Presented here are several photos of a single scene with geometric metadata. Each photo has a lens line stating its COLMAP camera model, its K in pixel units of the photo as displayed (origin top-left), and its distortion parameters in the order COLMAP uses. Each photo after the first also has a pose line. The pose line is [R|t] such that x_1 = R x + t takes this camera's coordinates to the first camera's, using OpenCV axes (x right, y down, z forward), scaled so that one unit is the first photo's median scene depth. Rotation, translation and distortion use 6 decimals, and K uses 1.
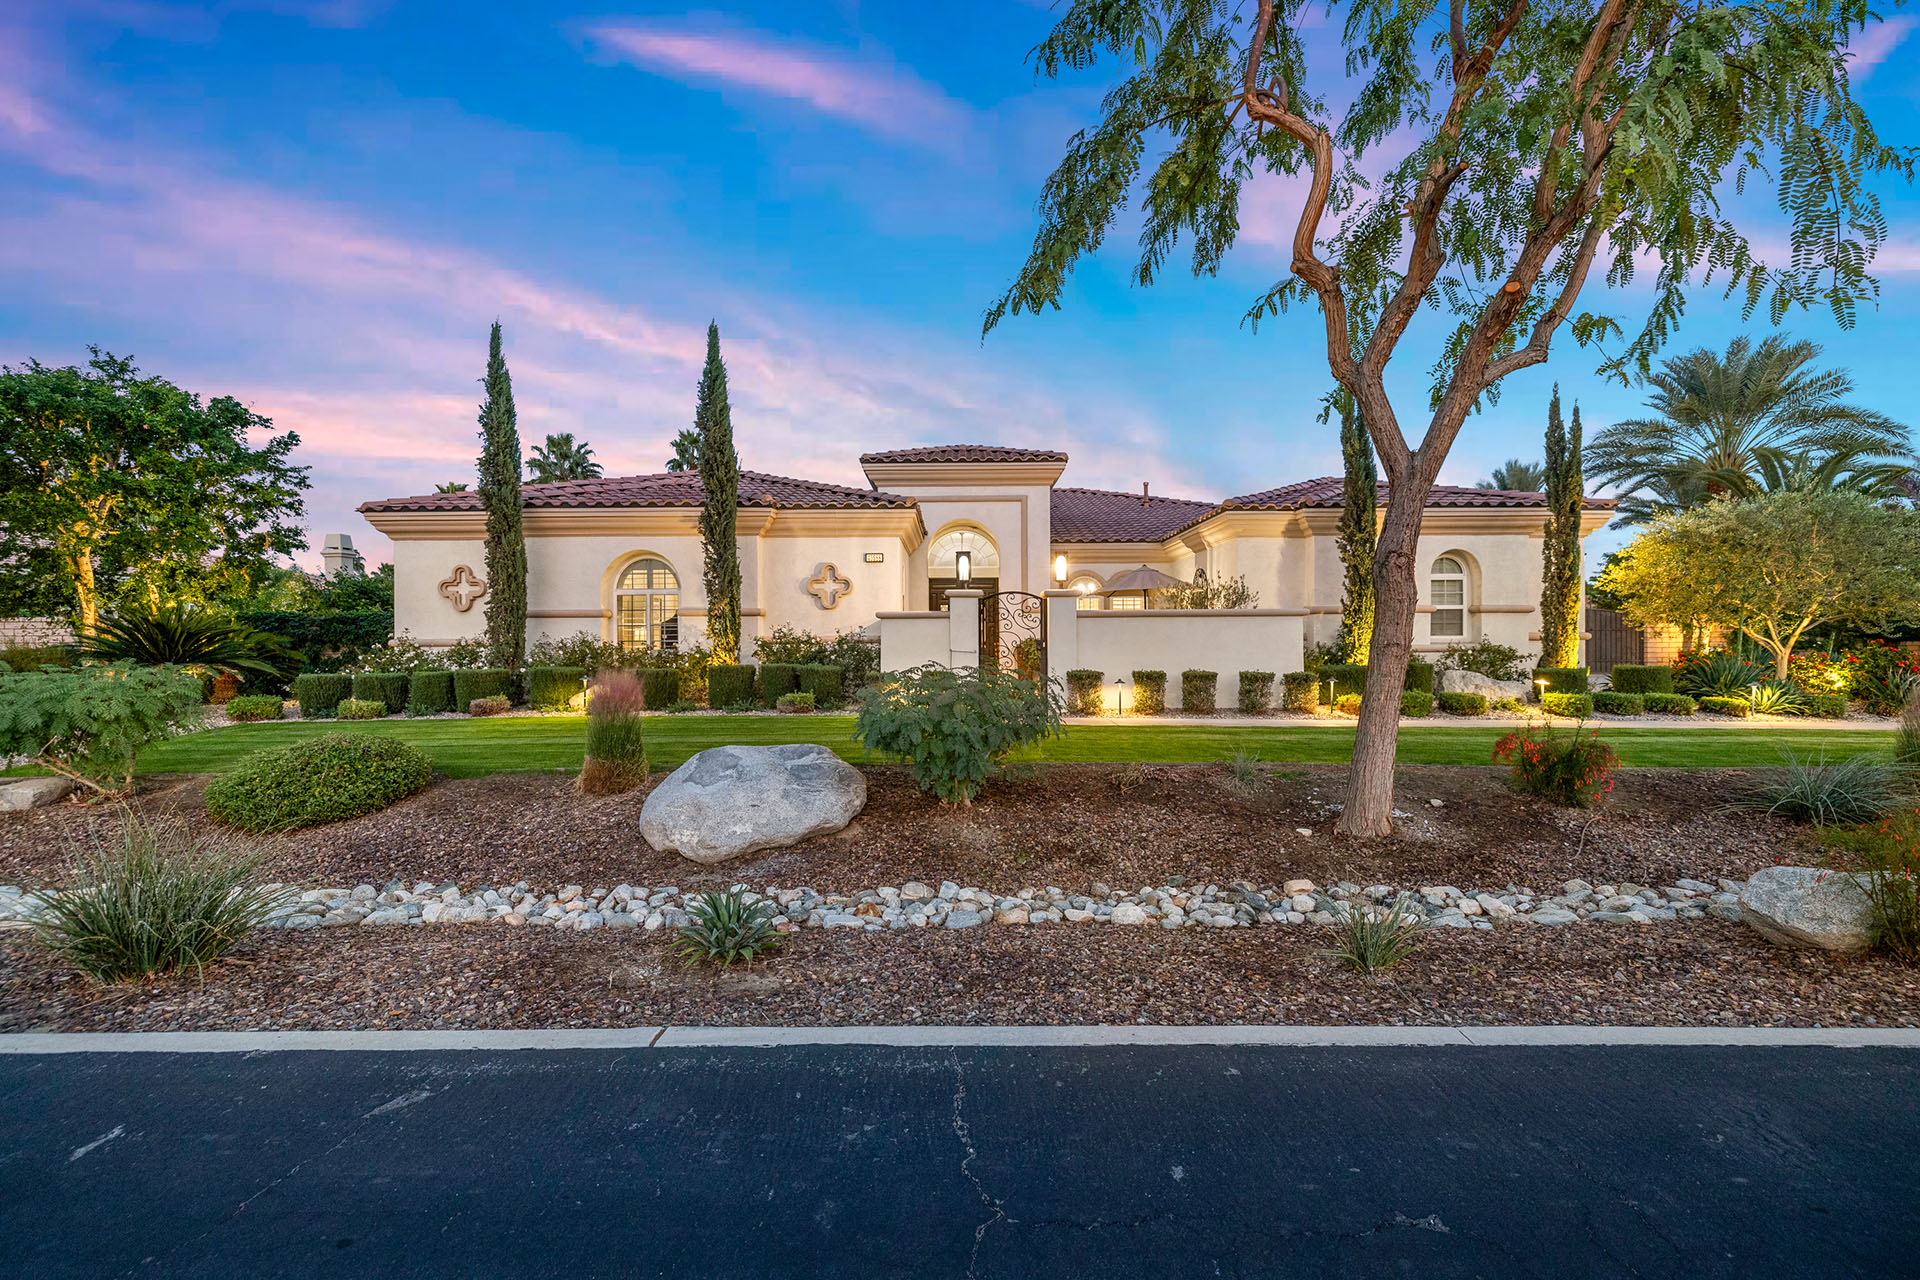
lens RADIAL K [[811.3, 0, 953.9], [0, 811.3, 638.9], [0, 0, 1]] dist [-0.000349, 0.000287]
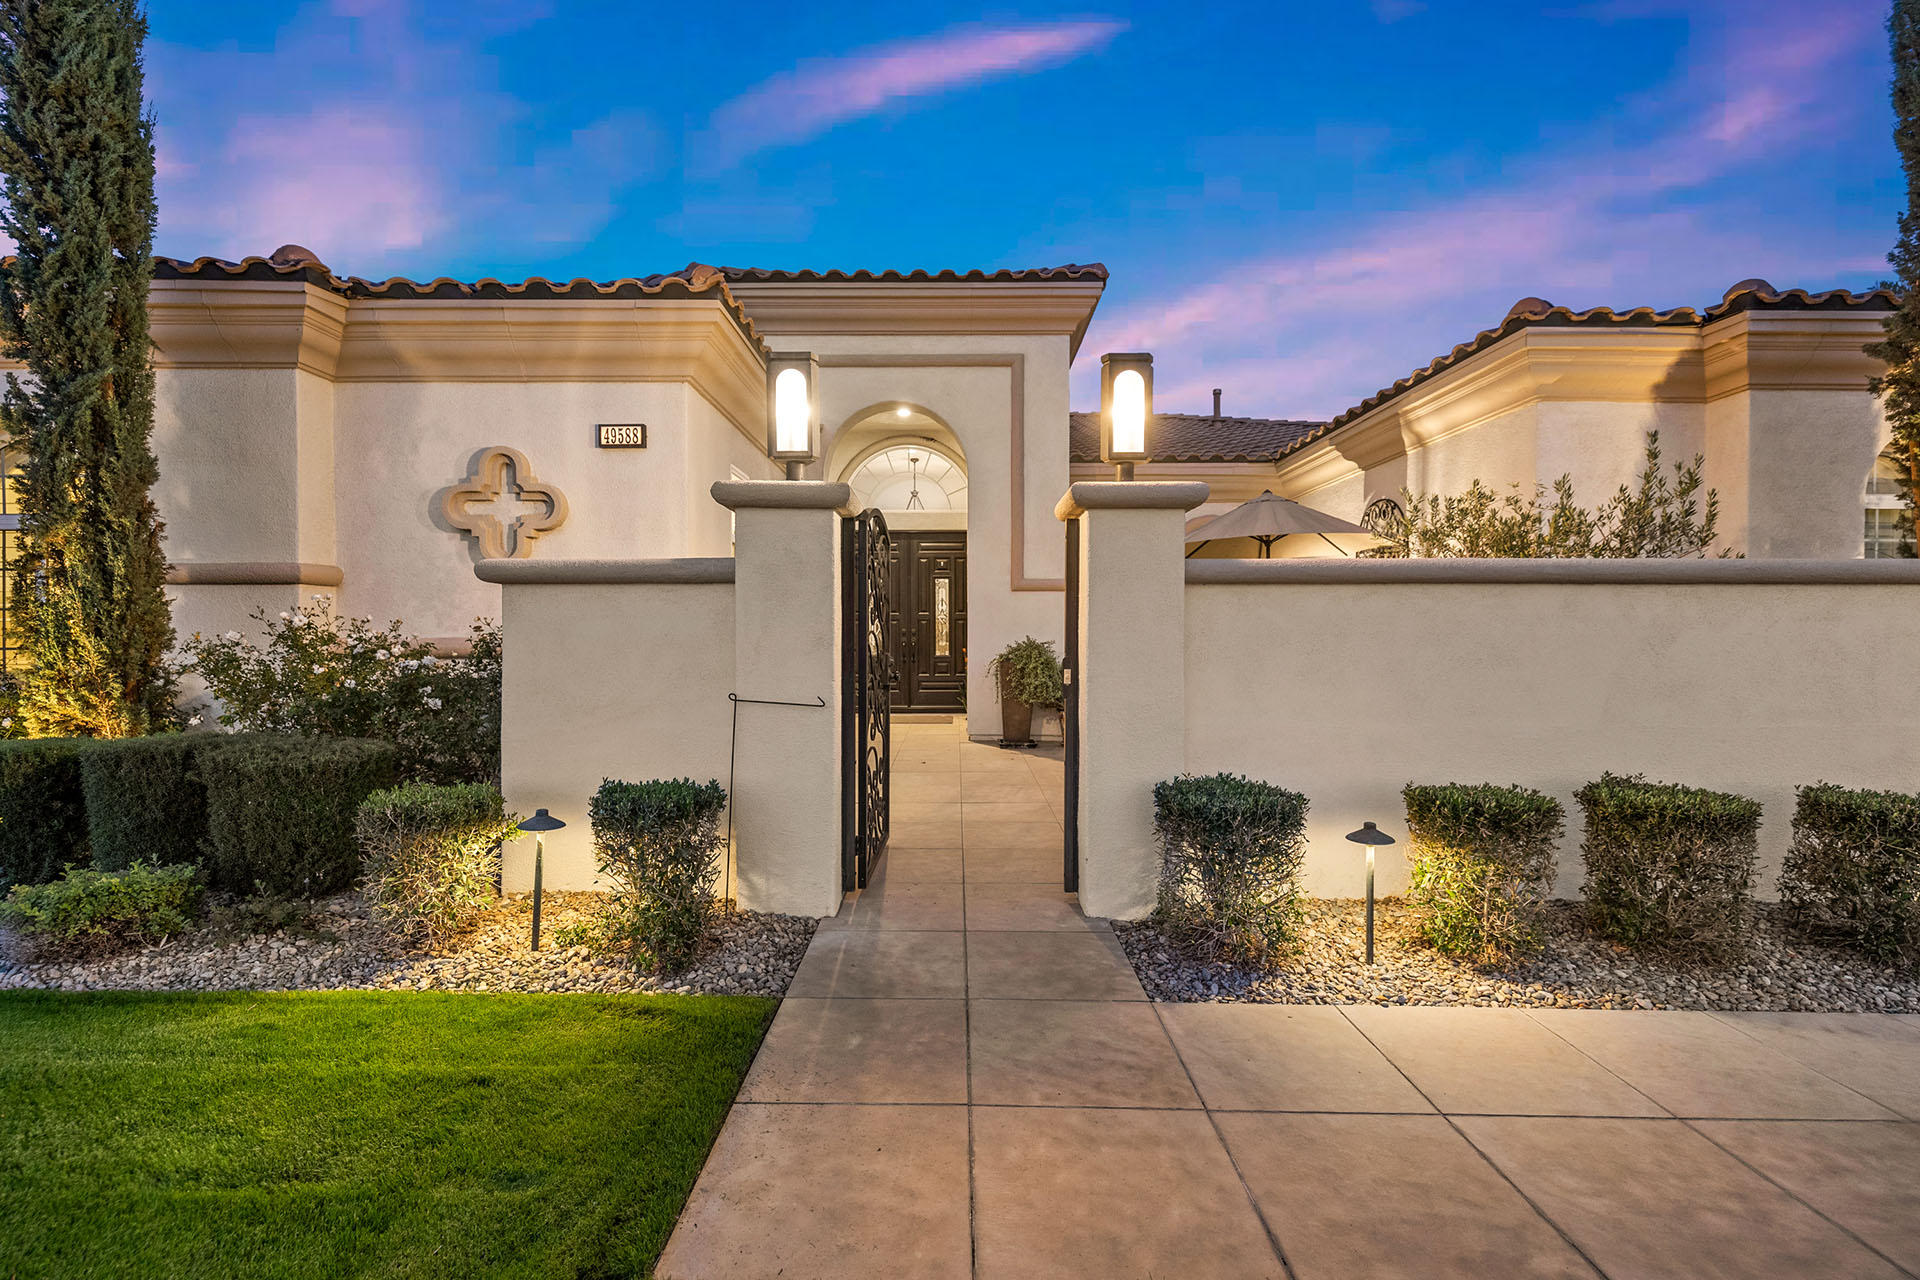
lens RADIAL K [[811.3, 0, 953.9], [0, 811.3, 638.9], [0, 0, 1]] dist [-0.000349, 0.000287]
pose [[0.999977, 0.006220, -0.002845, 0.060992], [-0.006200, 0.999958, 0.006766, -0.007344], [0.002887, -0.006748, 0.999973, 0.616004]]
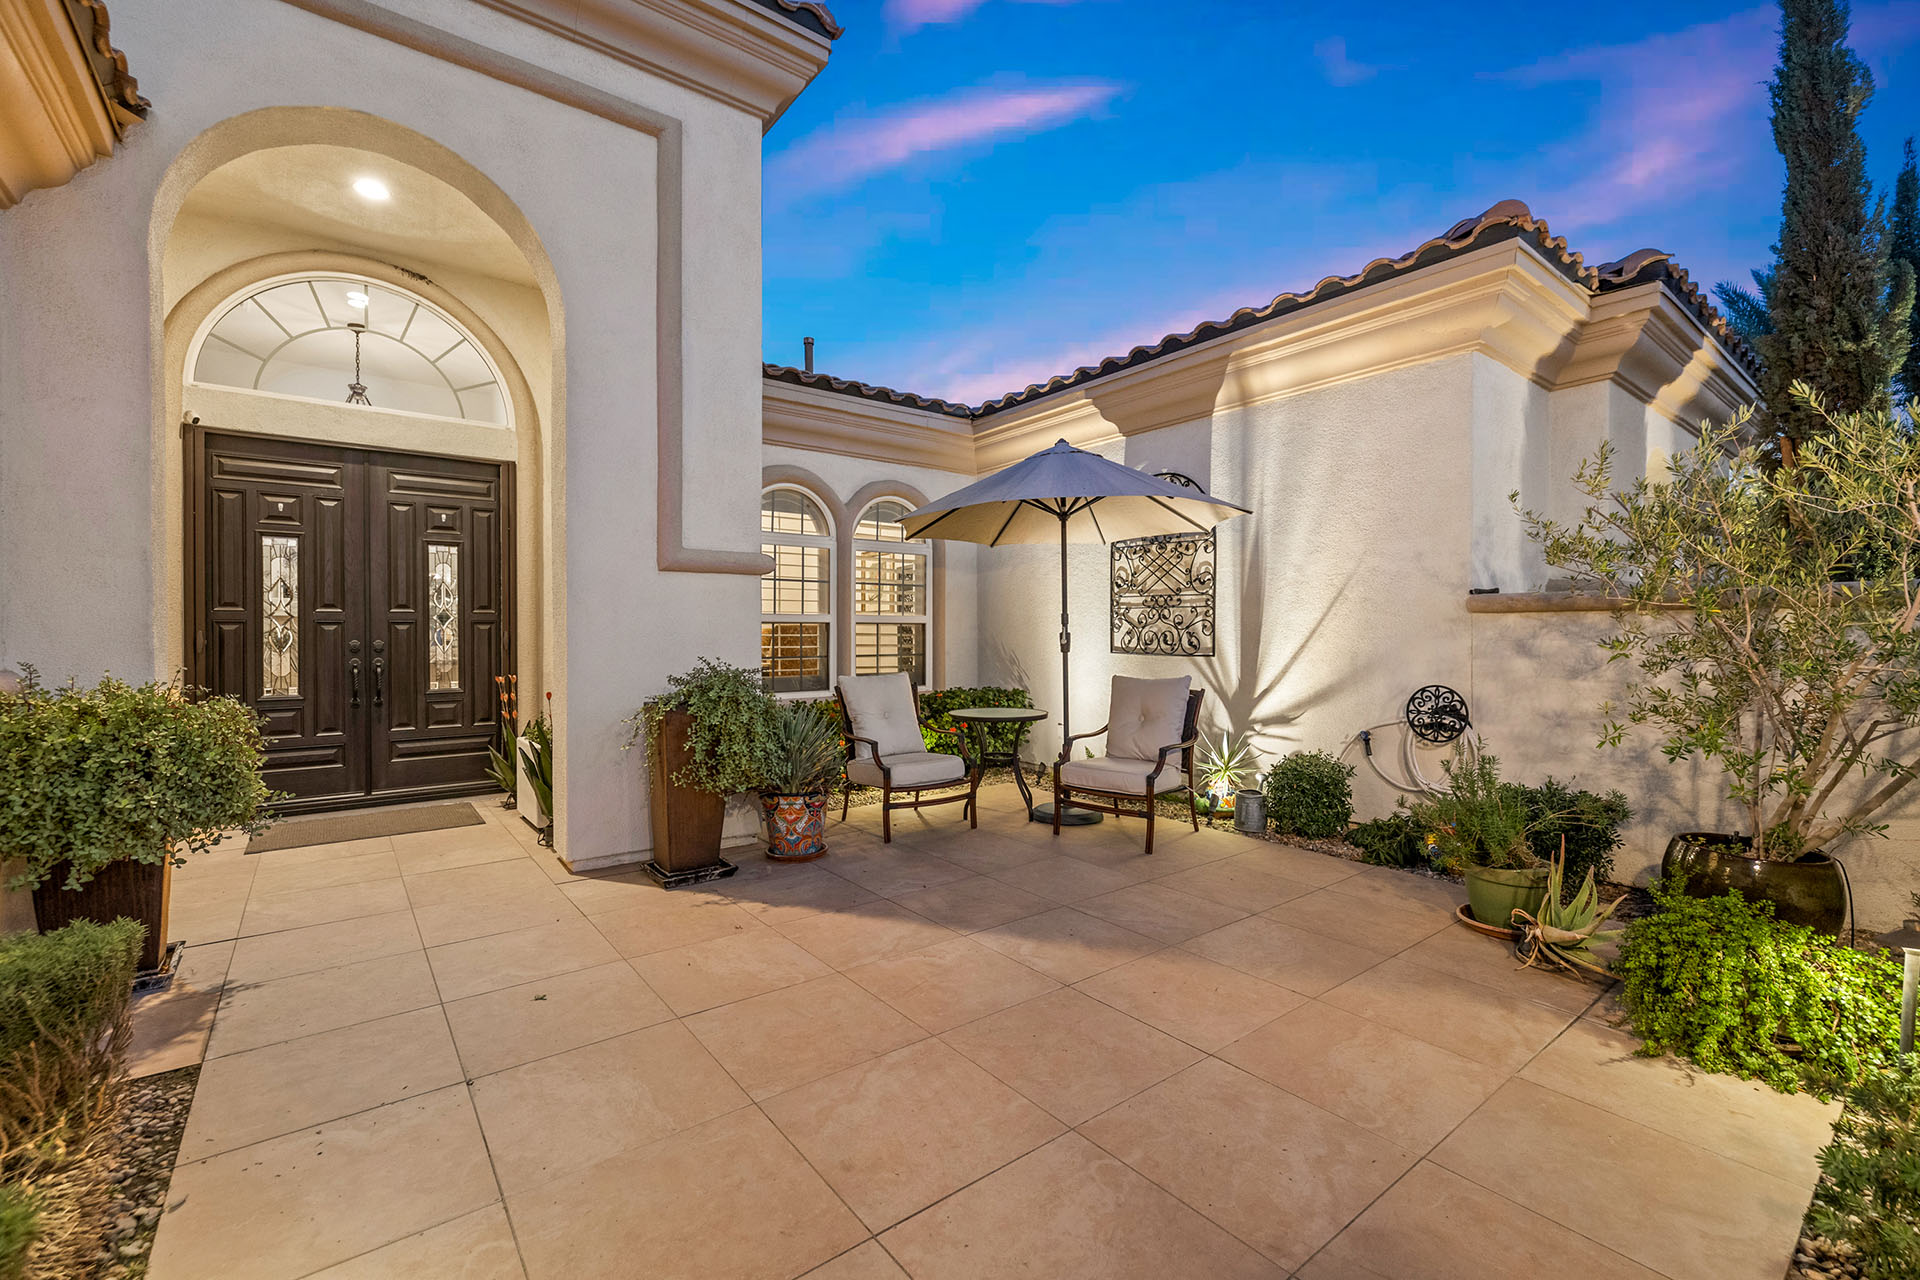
lens RADIAL K [[811.3, 0, 953.9], [0, 811.3, 638.9], [0, 0, 1]] dist [-0.000349, 0.000287]
pose [[0.788850, 0.002045, 0.614583, -0.000753], [-0.002414, 0.999997, -0.000229, -0.012720], [-0.614582, -0.001303, 0.788852, 0.902409]]
